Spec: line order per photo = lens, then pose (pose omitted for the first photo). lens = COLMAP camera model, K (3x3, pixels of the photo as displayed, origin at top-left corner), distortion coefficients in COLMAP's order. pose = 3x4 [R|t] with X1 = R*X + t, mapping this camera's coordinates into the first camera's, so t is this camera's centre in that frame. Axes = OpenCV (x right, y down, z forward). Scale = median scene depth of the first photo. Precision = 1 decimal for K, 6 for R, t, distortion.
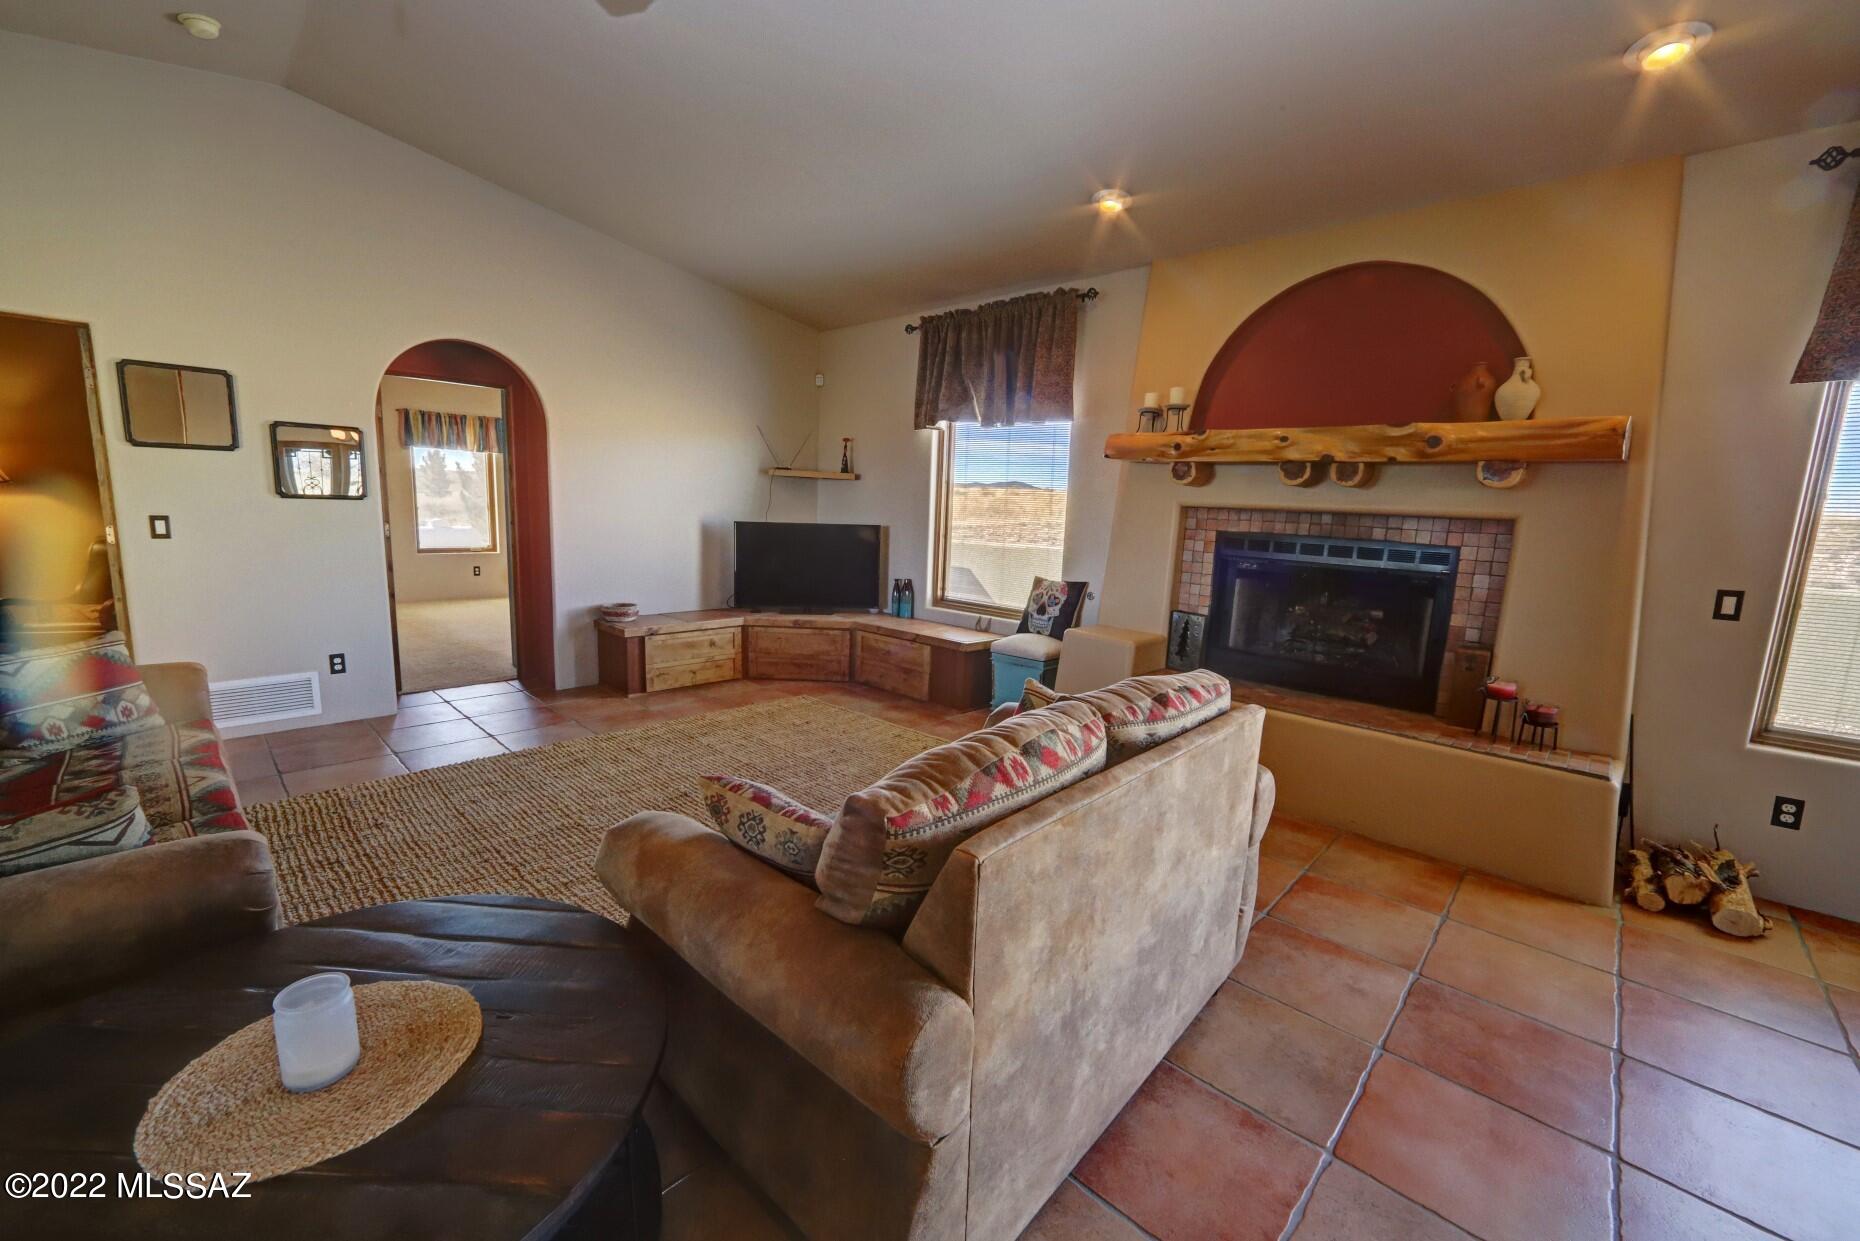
lens RADIAL K [[737.7, 0, 930.0], [0, 737.7, 620.5], [0, 0, 1]] dist [-0.013226, 0.000886]
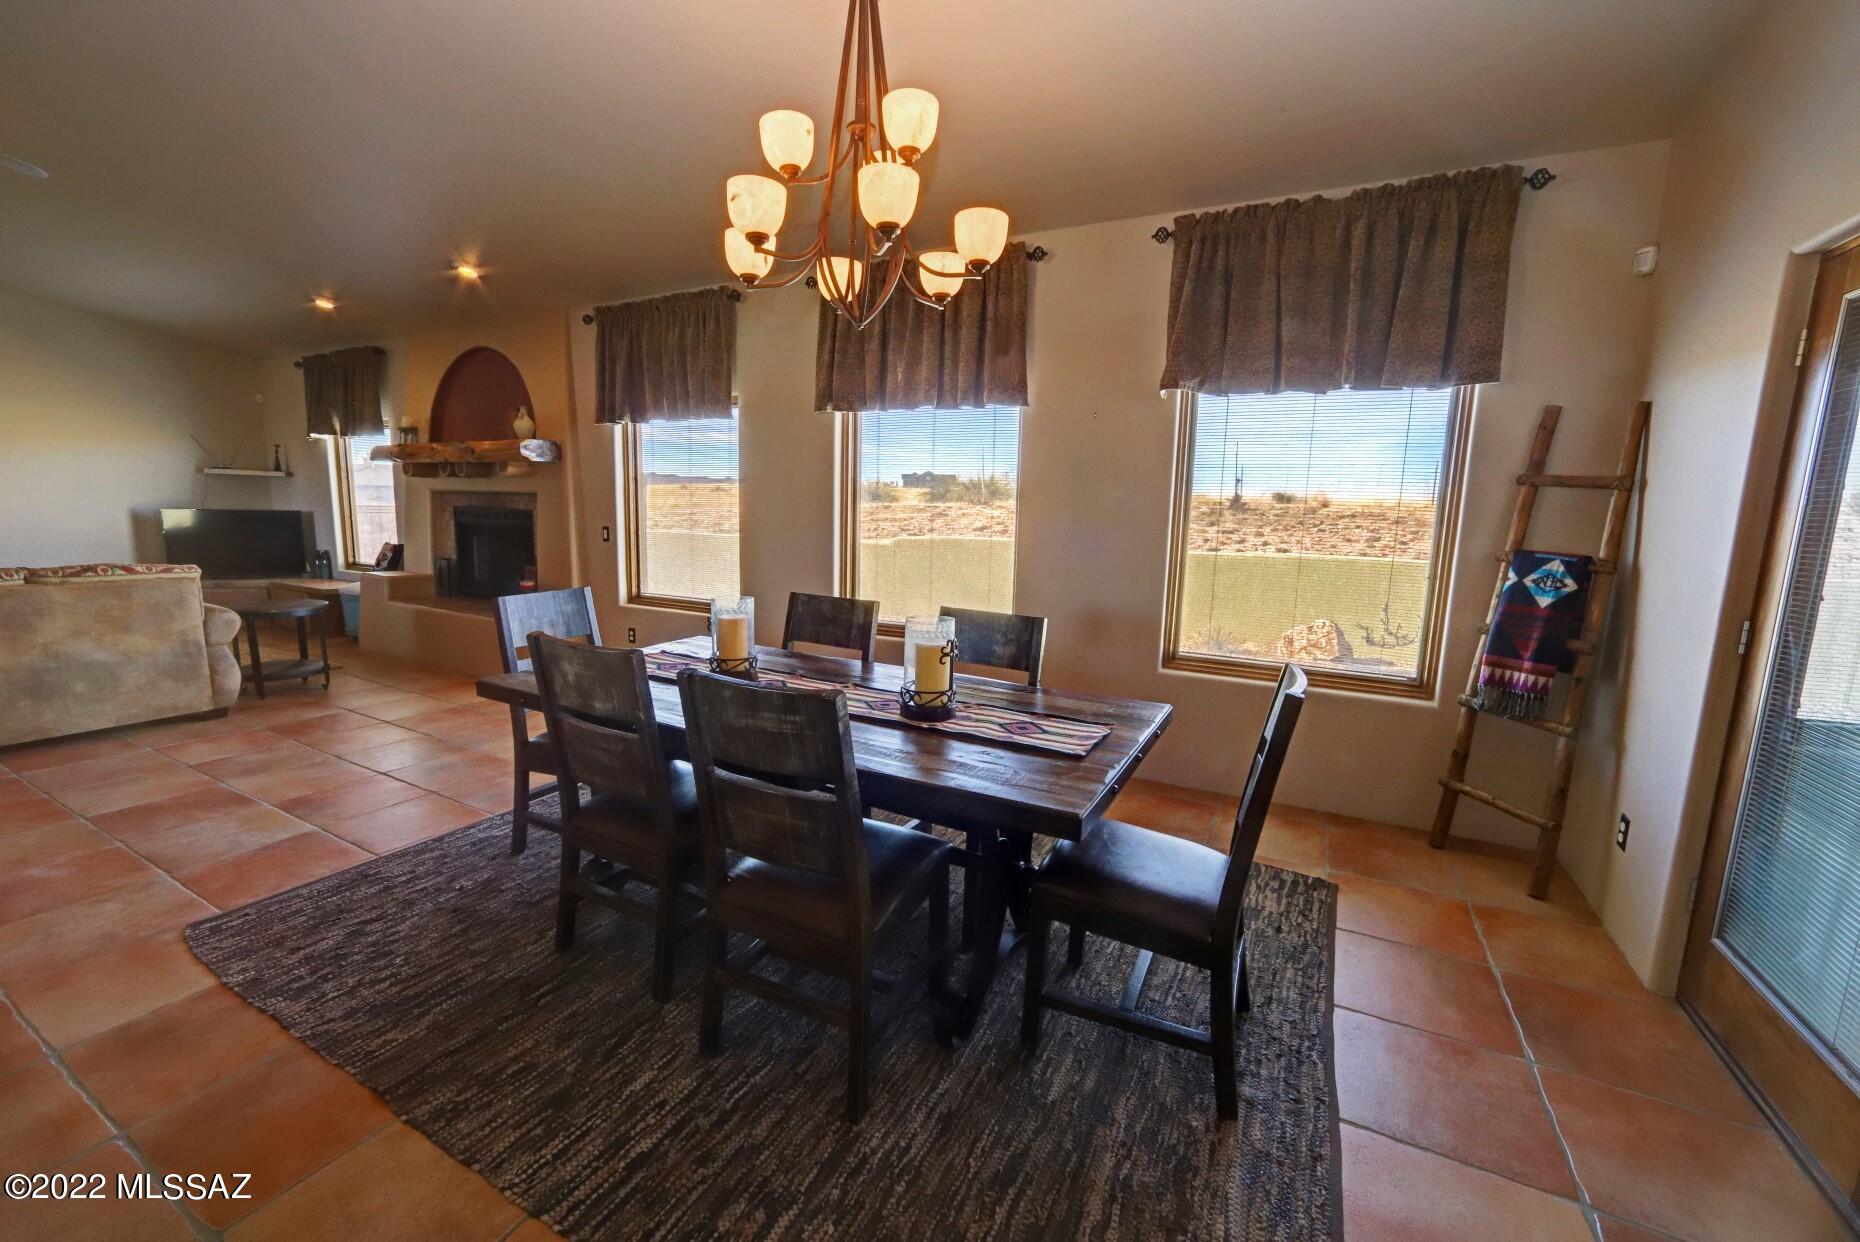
lens RADIAL K [[828.4, 0, 930.0], [0, 828.4, 621.0], [0, 0, 1]] dist [-0.014499, 0.000300]
pose [[0.975980, -0.045575, 0.213040, 1.048100], [0.048098, 0.998820, -0.006675, 0.193982], [-0.212484, 0.016761, 0.977021, -0.979327]]
